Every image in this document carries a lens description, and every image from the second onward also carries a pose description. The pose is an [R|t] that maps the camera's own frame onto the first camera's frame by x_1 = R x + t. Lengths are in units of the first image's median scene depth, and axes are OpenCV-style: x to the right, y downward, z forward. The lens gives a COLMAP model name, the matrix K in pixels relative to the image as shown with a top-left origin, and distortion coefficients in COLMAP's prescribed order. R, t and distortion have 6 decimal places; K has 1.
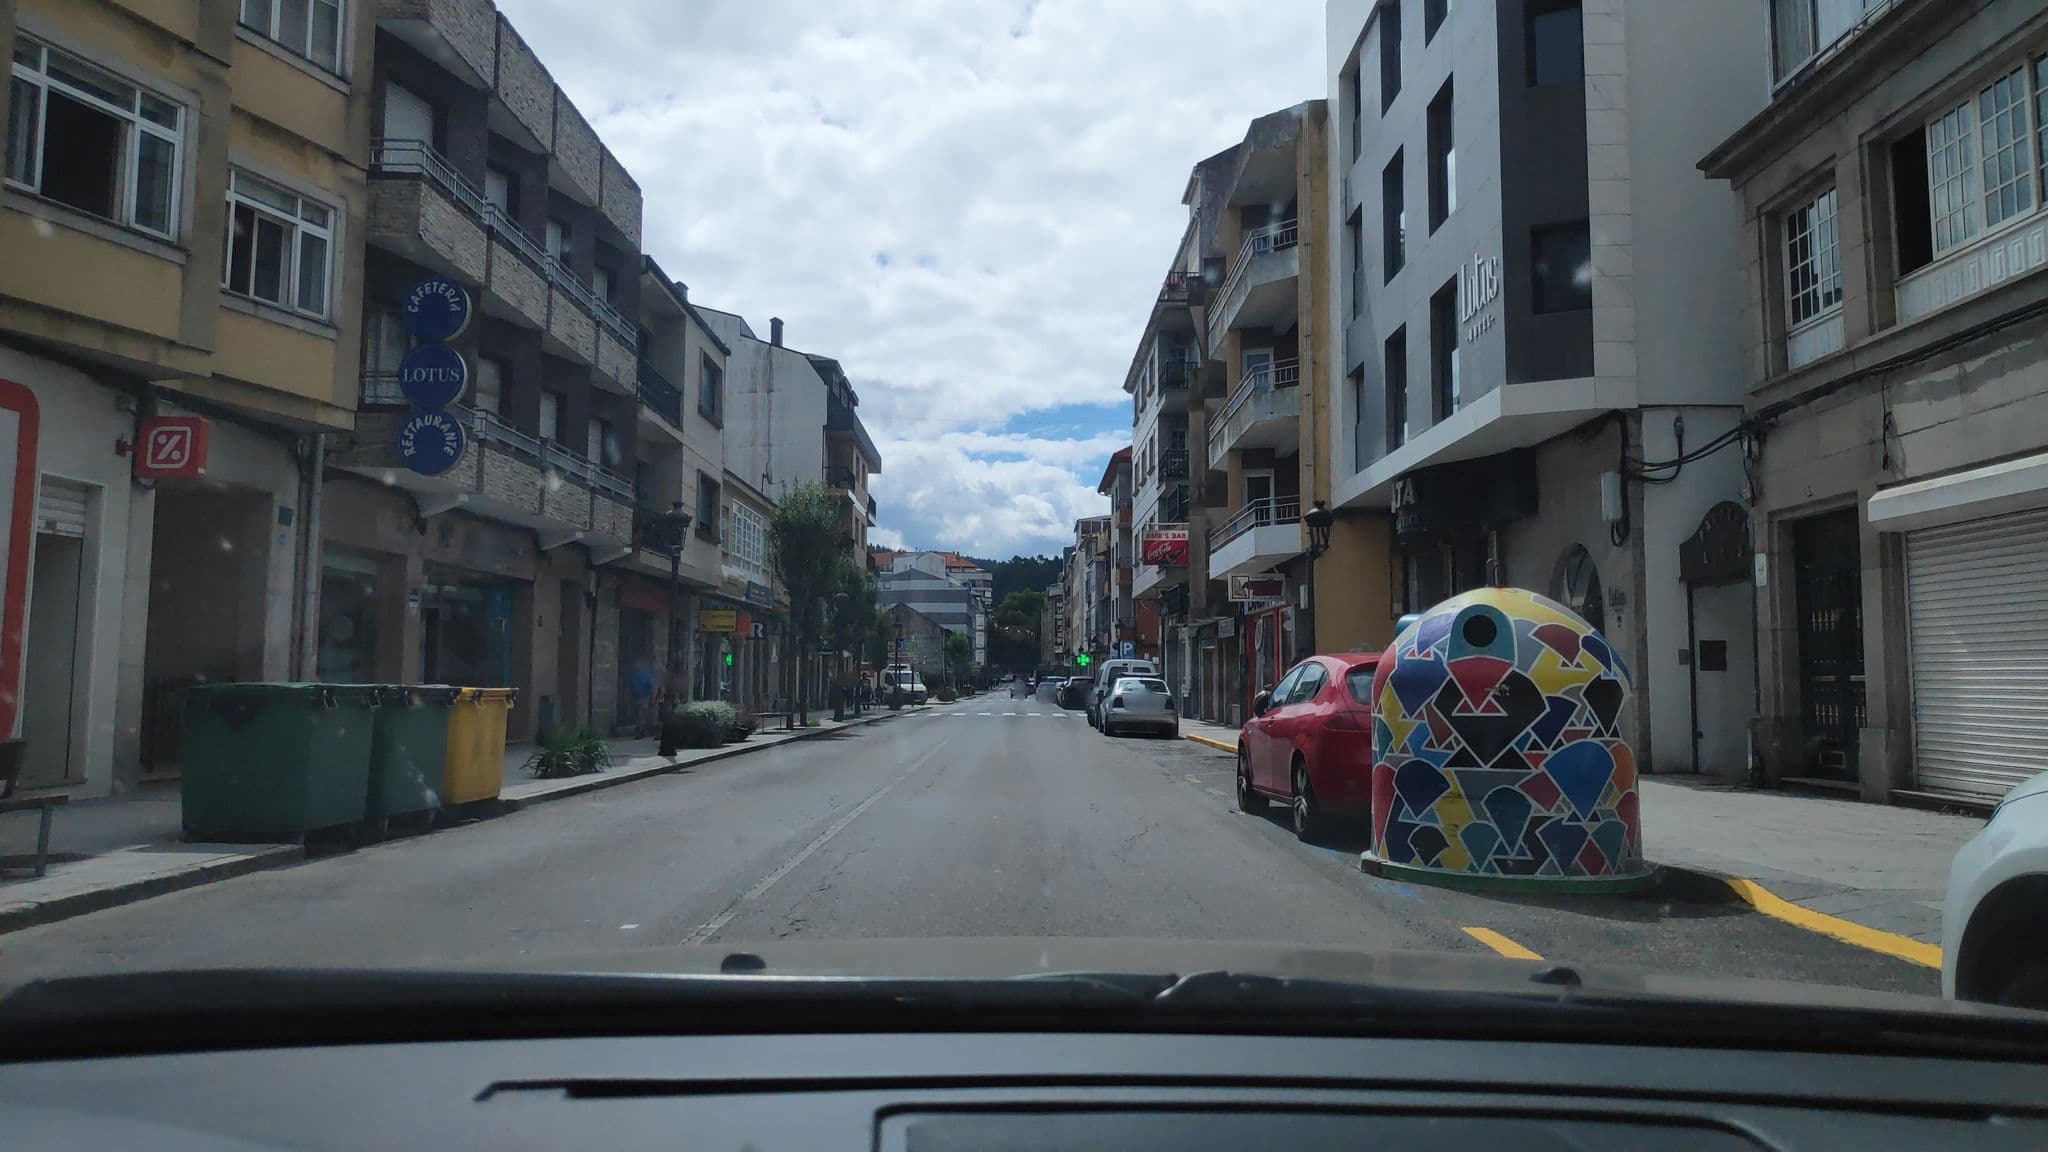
lens RADIAL K [[1428.8, 0, 1024.0], [0, 1428.8, 576.0], [0, 0, 1]] dist [-0.032733, 0.000100]
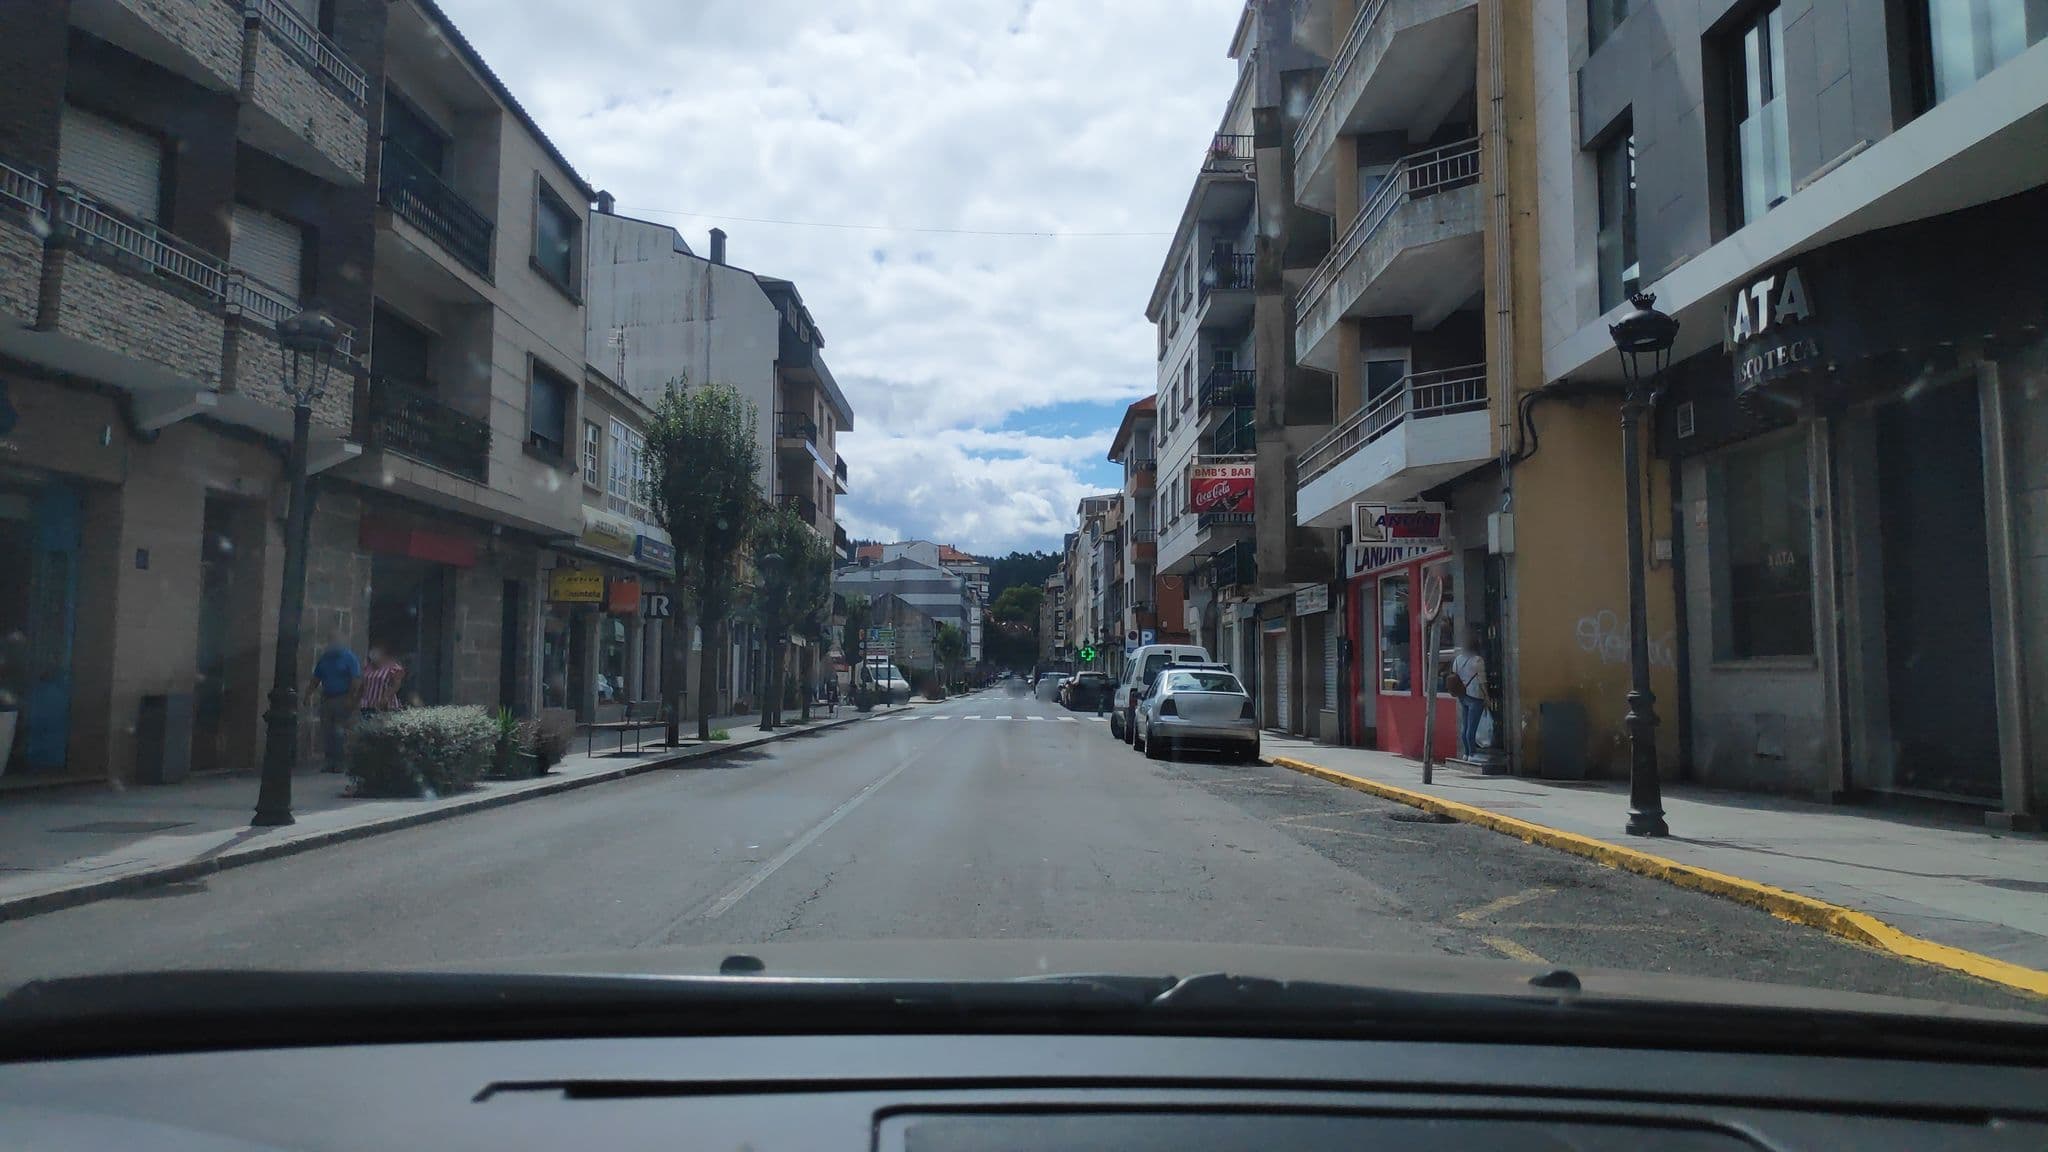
lens RADIAL K [[1420.4, 0, 961.6], [0, 1420.4, 575.1], [0, 0, 1]] dist [0.000465, -0.000776]
pose [[0.999112, 0.000081, -0.042136, -0.000491], [-0.000053, 1.000000, 0.000664, 0.013952], [0.042136, -0.000661, 0.999112, 0.175507]]
